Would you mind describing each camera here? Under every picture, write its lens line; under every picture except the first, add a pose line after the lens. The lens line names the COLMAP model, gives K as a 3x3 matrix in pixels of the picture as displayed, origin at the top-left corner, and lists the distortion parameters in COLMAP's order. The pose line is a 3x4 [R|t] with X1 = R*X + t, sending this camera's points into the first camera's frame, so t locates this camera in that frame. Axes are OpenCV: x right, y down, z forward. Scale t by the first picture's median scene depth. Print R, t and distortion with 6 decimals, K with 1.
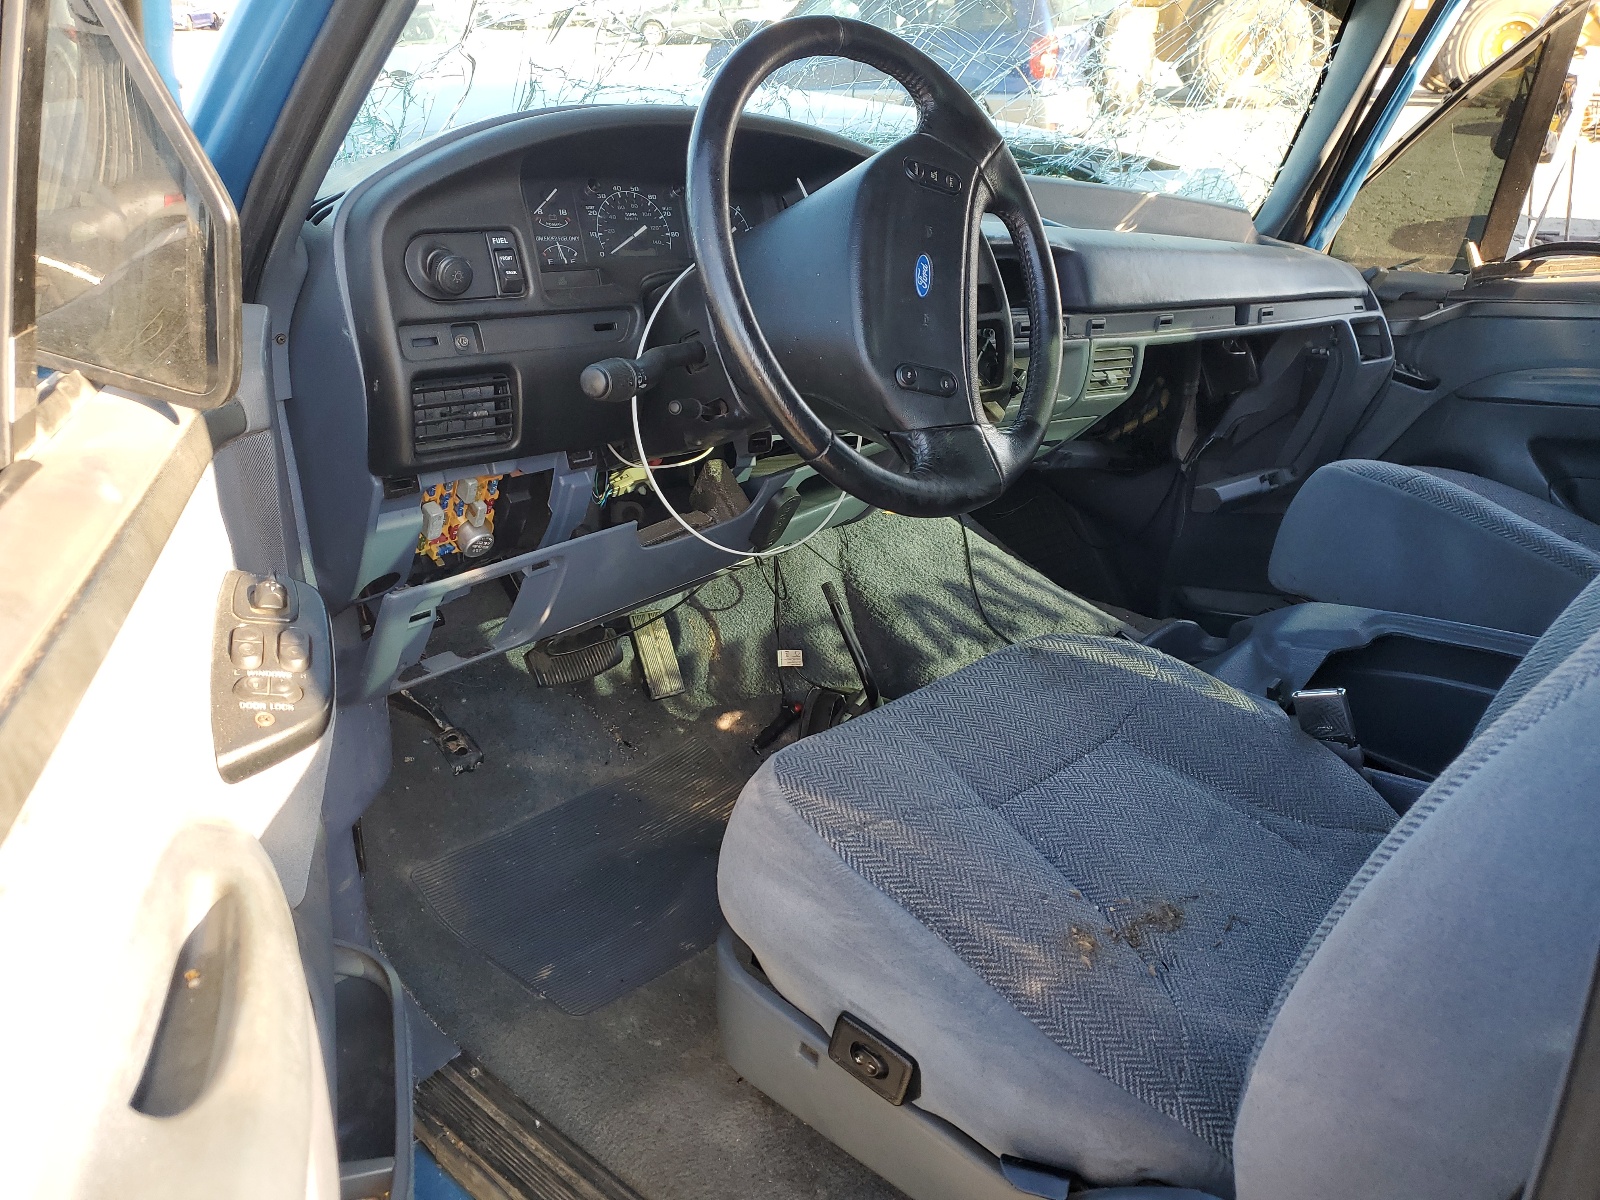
lens RADIAL K [[1304.1, 0, 800.0], [0, 1304.1, 600.0], [0, 0, 1]] dist [0.066303, -0.040768]
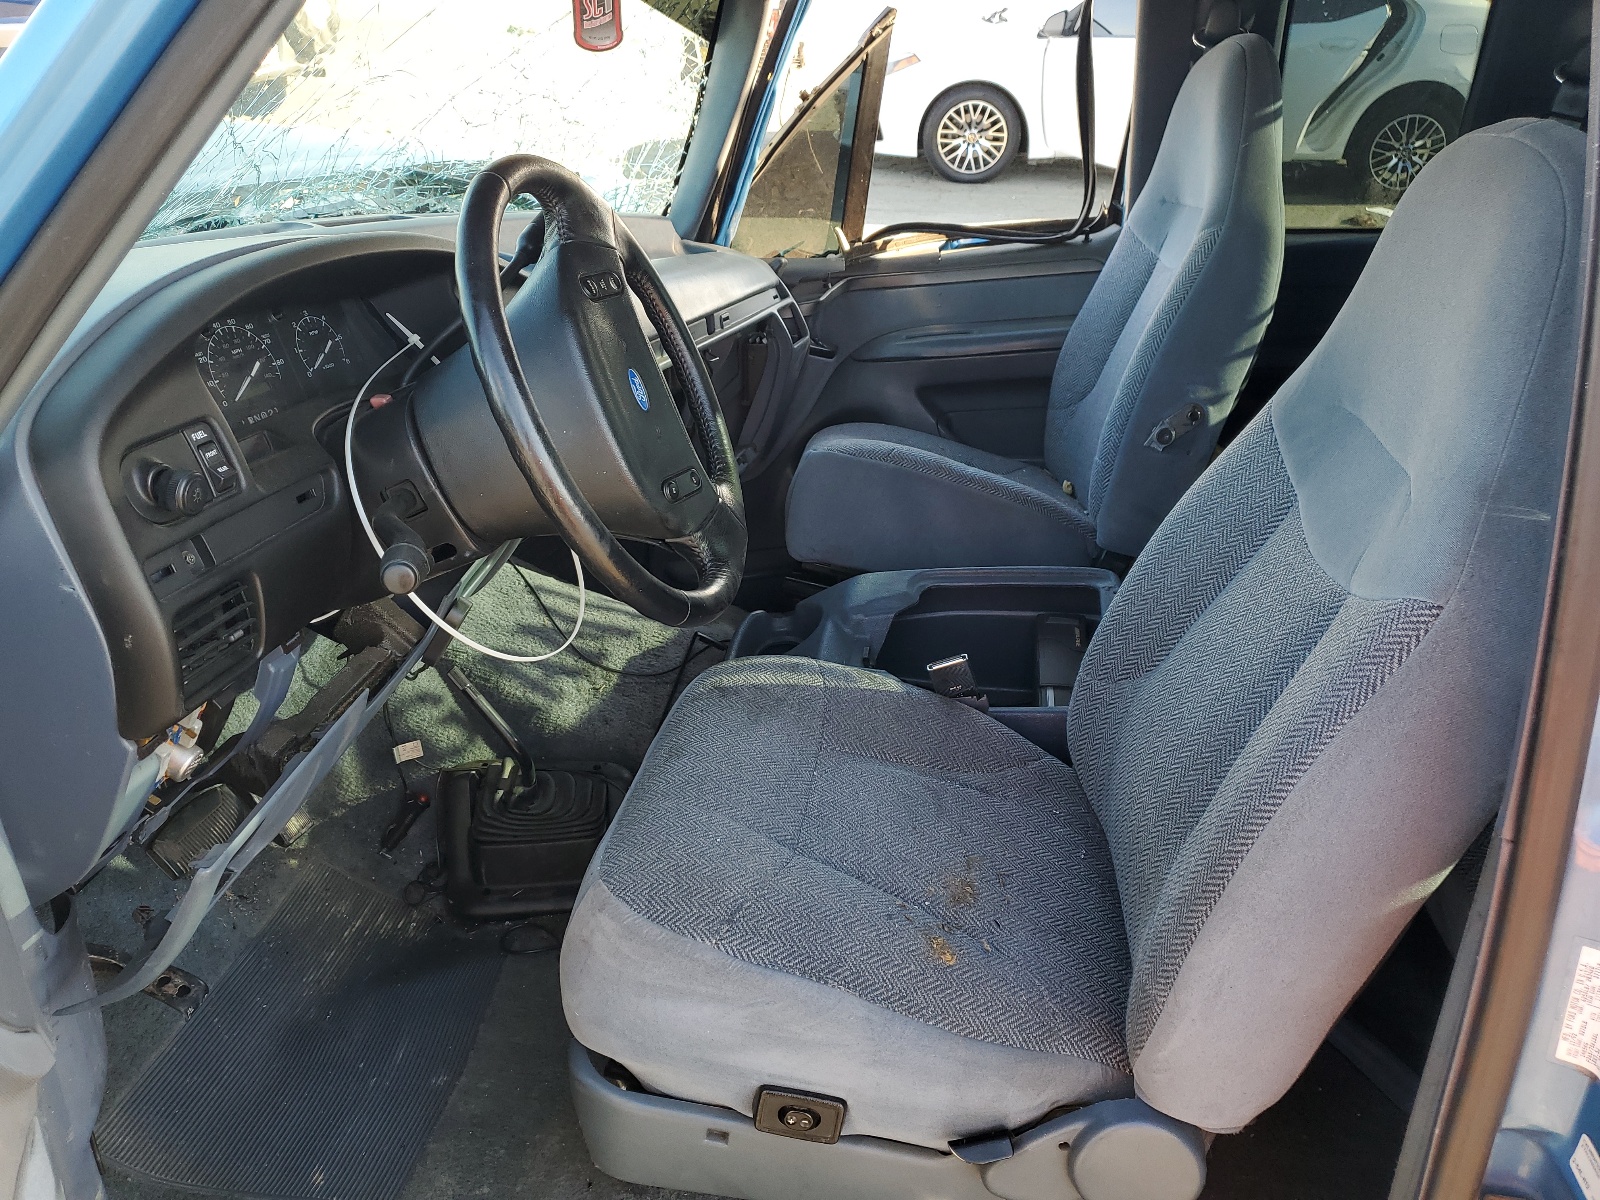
lens RADIAL K [[1304.1, 0, 800.0], [0, 1304.1, 600.0], [0, 0, 1]] dist [0.066303, -0.040768]
pose [[0.823825, -0.247251, 0.510079, -0.213470], [0.214146, 0.968924, 0.123802, -0.109663], [-0.524838, 0.007240, 0.851172, 0.030686]]
